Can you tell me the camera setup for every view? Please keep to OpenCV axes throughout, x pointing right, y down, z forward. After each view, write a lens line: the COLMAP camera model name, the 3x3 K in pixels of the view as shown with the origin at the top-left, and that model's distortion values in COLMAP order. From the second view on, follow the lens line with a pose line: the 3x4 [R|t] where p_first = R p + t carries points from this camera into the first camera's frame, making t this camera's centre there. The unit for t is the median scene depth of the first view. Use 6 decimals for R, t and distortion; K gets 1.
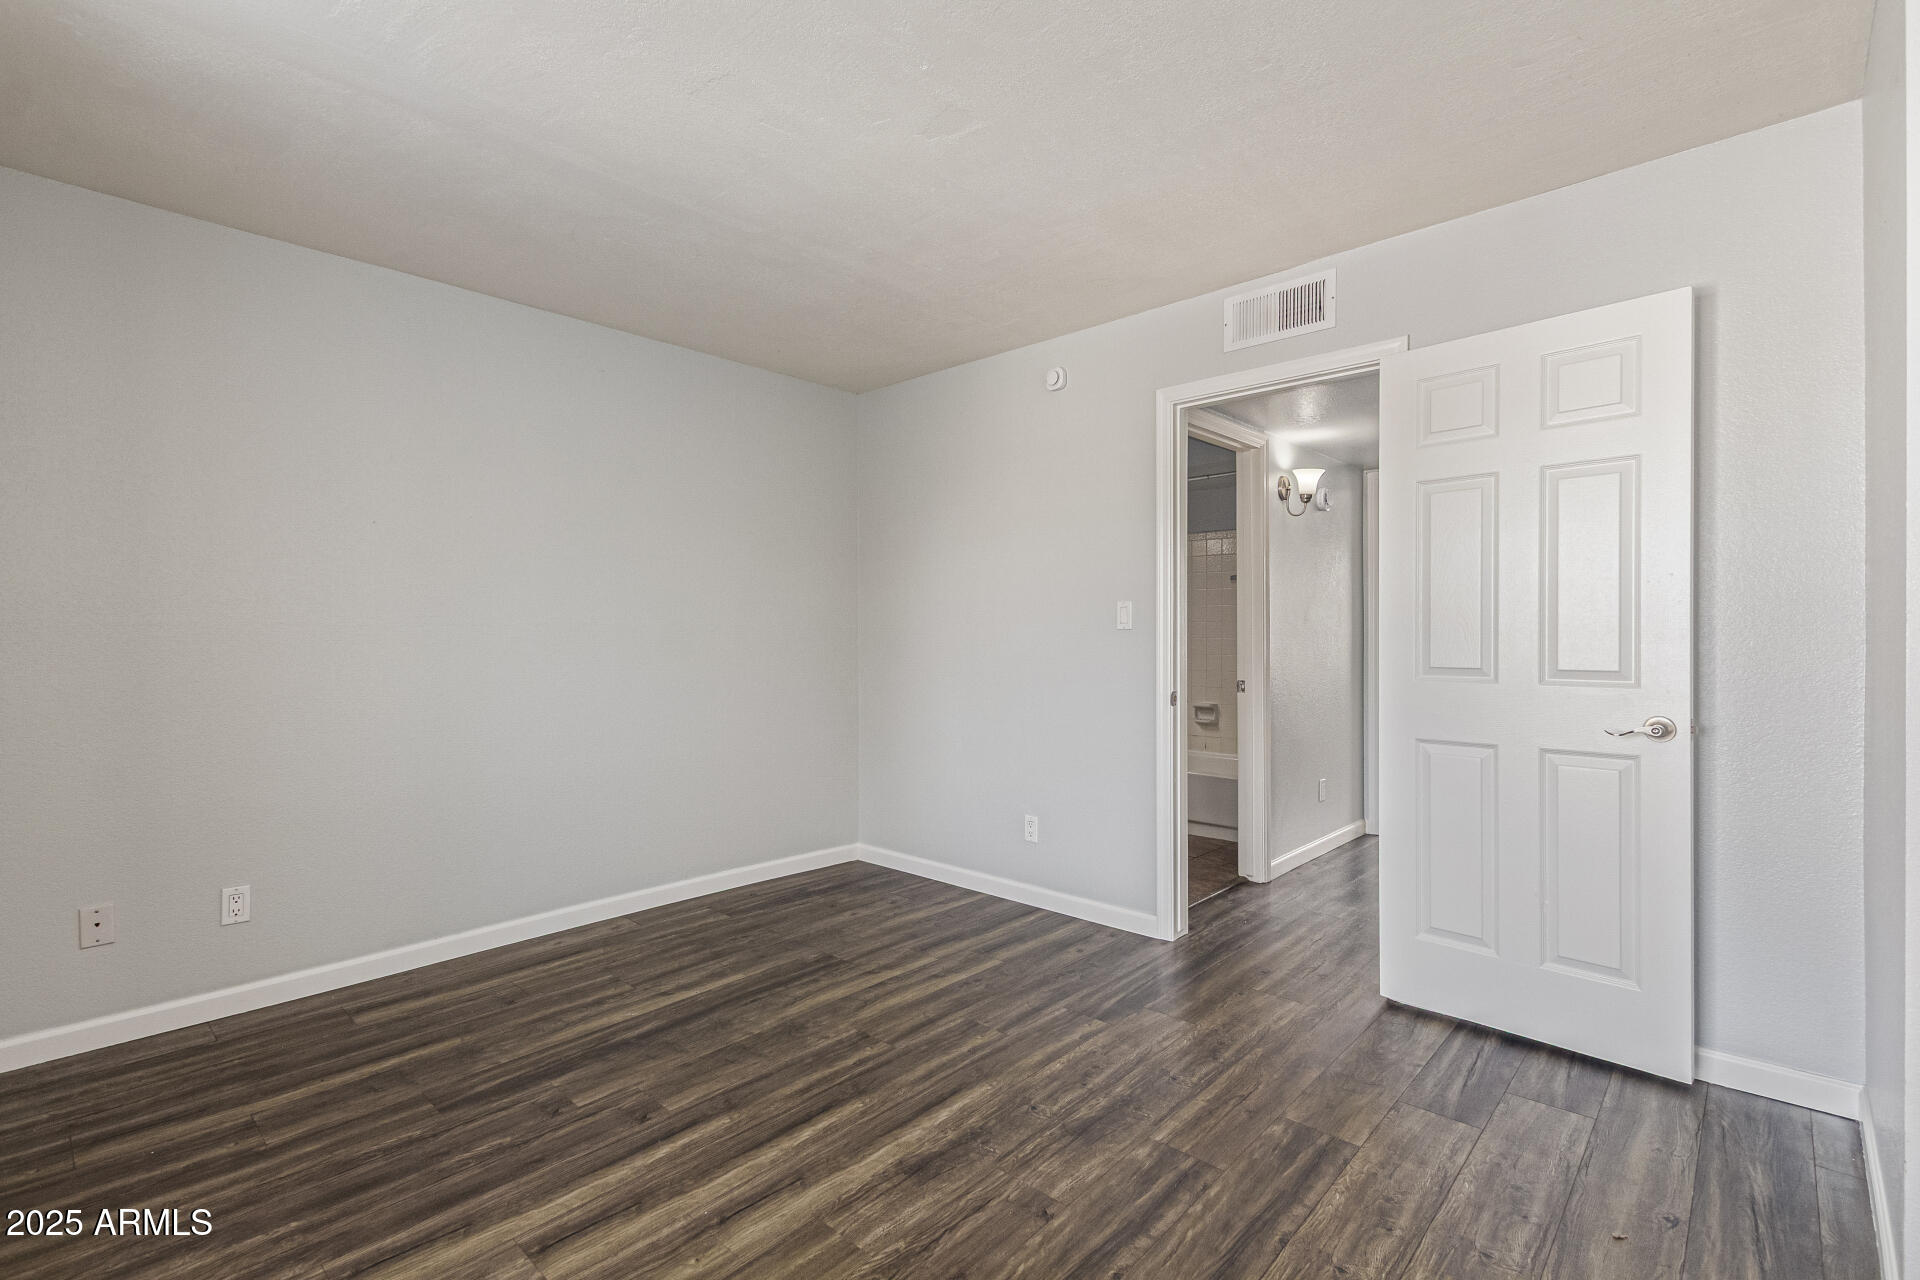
lens RADIAL K [[839.4, 0, 960.0], [0, 839.4, 640.0], [0, 0, 1]] dist [0.001529, 0.000104]
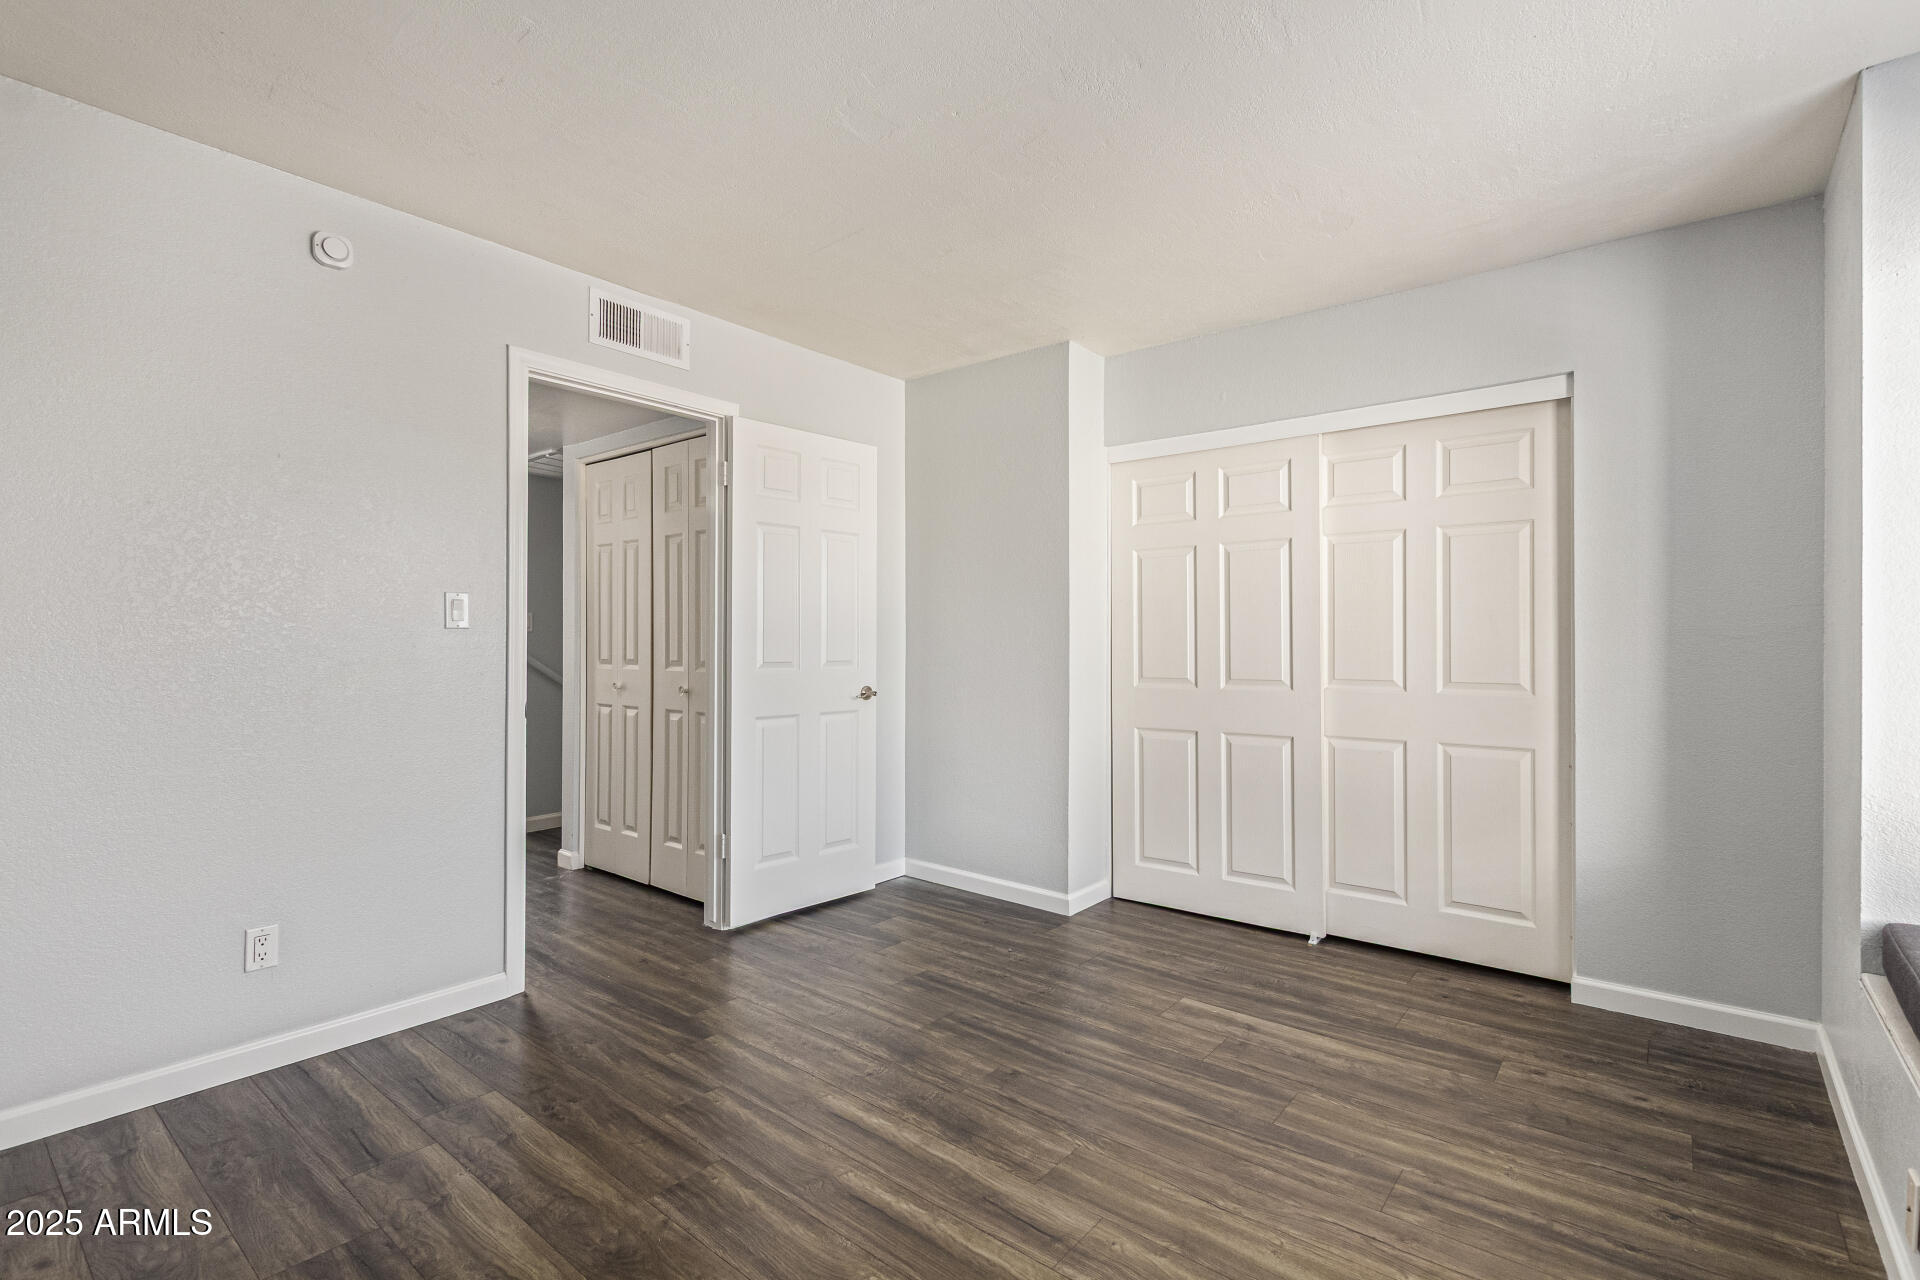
lens RADIAL K [[867.8, 0, 957.5], [0, 867.8, 633.4], [0, 0, 1]] dist [-0.002489, -0.000236]
pose [[-0.040948, 0.008651, 0.999124, -0.963459], [0.000140, 0.999963, -0.008653, -0.000614], [-0.999161, -0.000215, -0.040948, 0.867442]]
